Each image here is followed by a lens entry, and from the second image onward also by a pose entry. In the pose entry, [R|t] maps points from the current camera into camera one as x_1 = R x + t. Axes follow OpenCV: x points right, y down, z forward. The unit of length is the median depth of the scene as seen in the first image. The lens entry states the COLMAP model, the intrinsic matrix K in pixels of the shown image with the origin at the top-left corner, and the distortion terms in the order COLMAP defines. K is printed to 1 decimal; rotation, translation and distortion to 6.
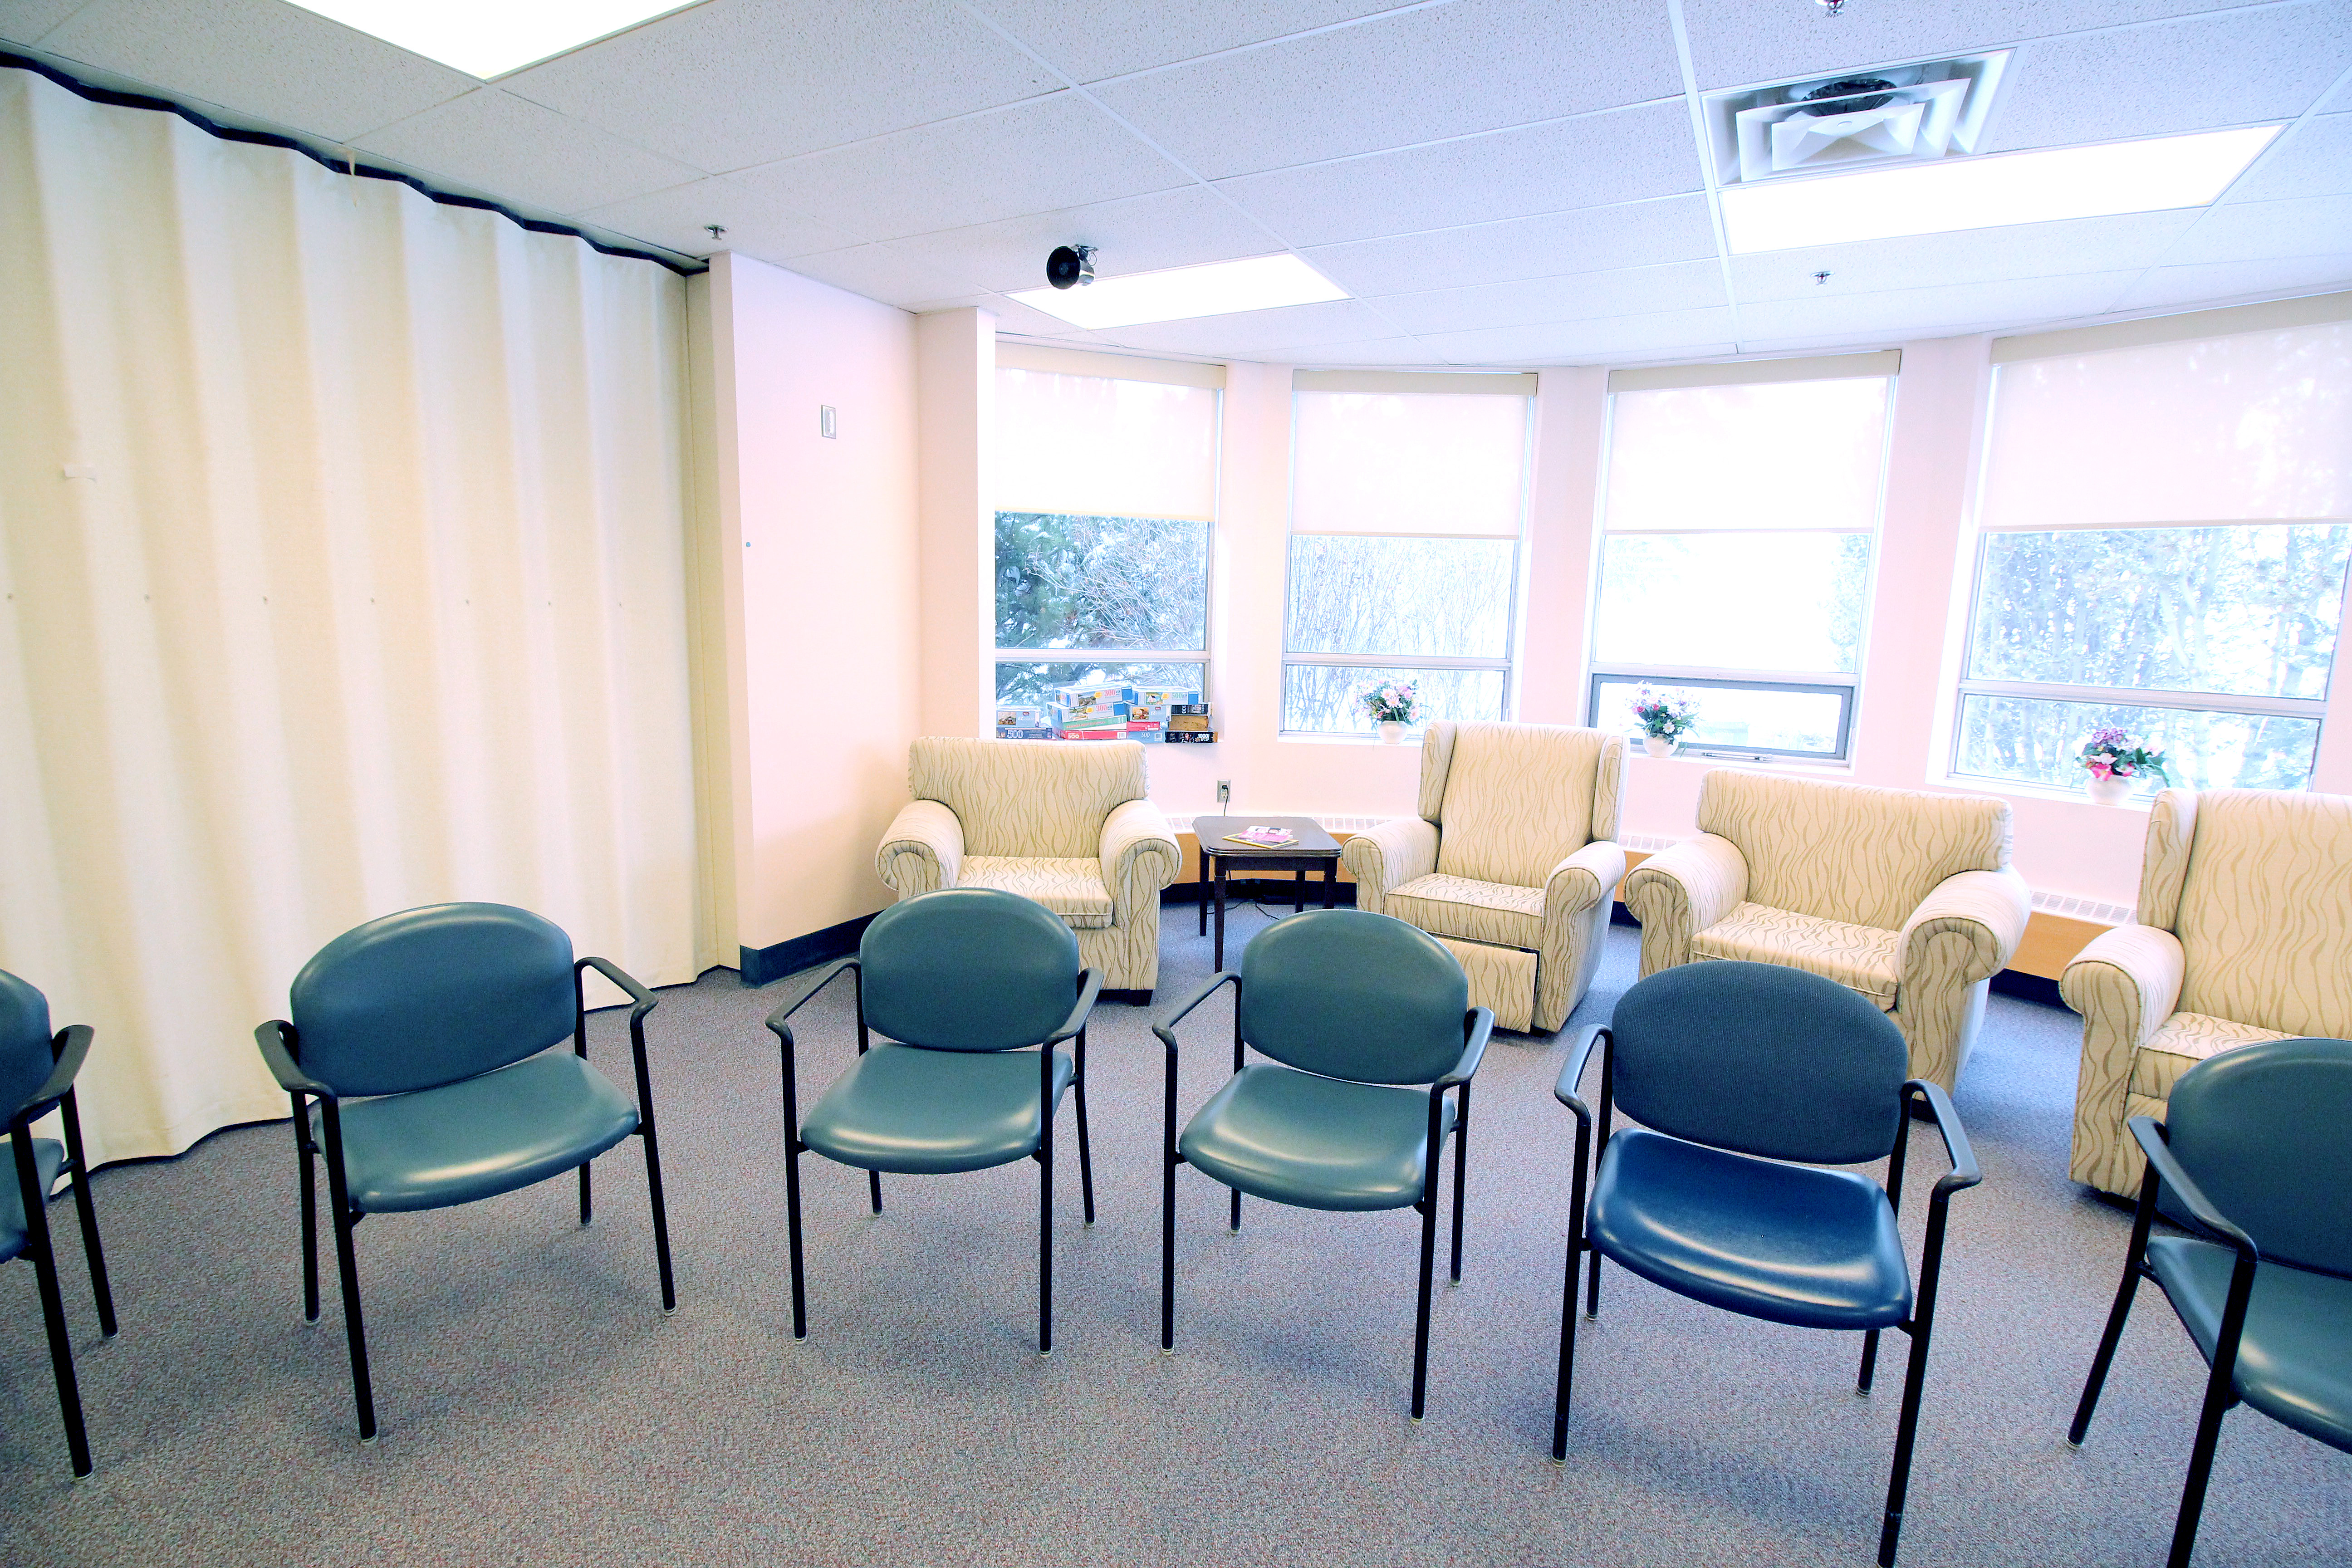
lens RADIAL K [[1101.2, 0, 1186.7], [0, 1101.2, 789.2], [0, 0, 1]] dist [-0.015347, -0.000664]
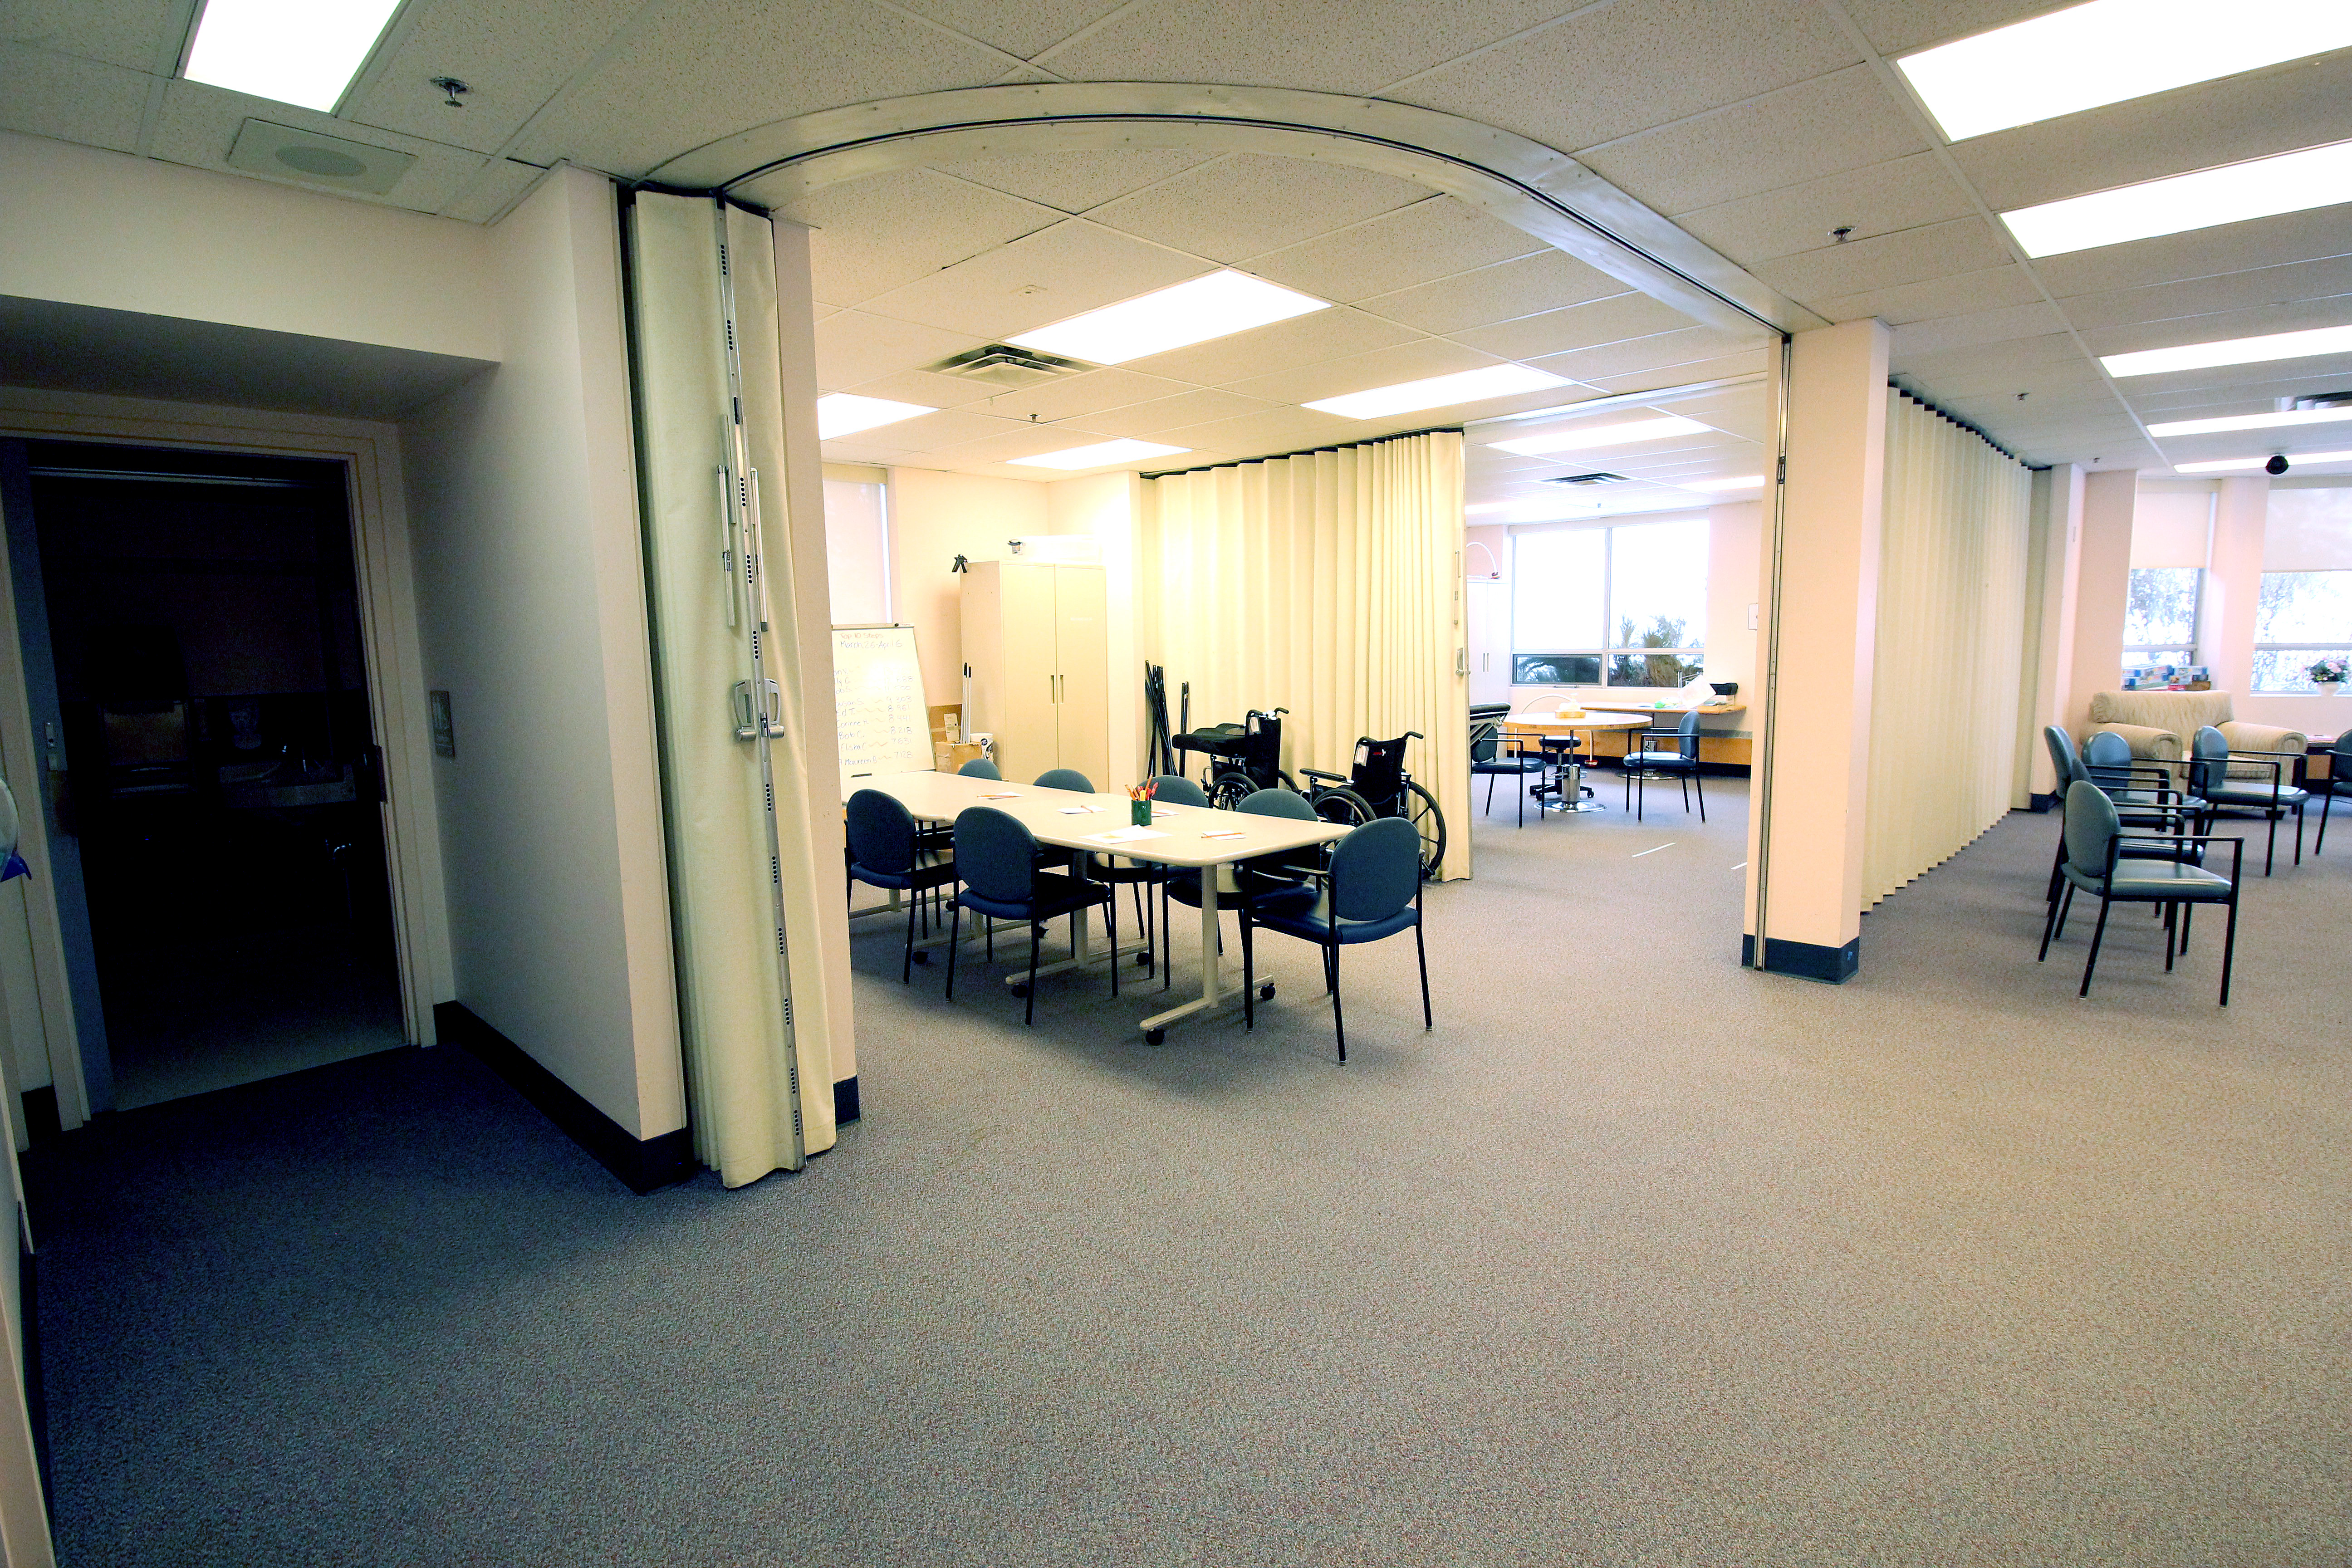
lens RADIAL K [[1125.6, 0, 1193.8], [0, 1125.6, 782.7], [0, 0, 1]] dist [-0.010468, -0.008177]
pose [[0.964808, -0.009842, -0.262771, -1.151659], [0.000598, 0.999379, -0.035237, 0.165469], [0.262954, 0.033840, 0.964215, -1.173979]]
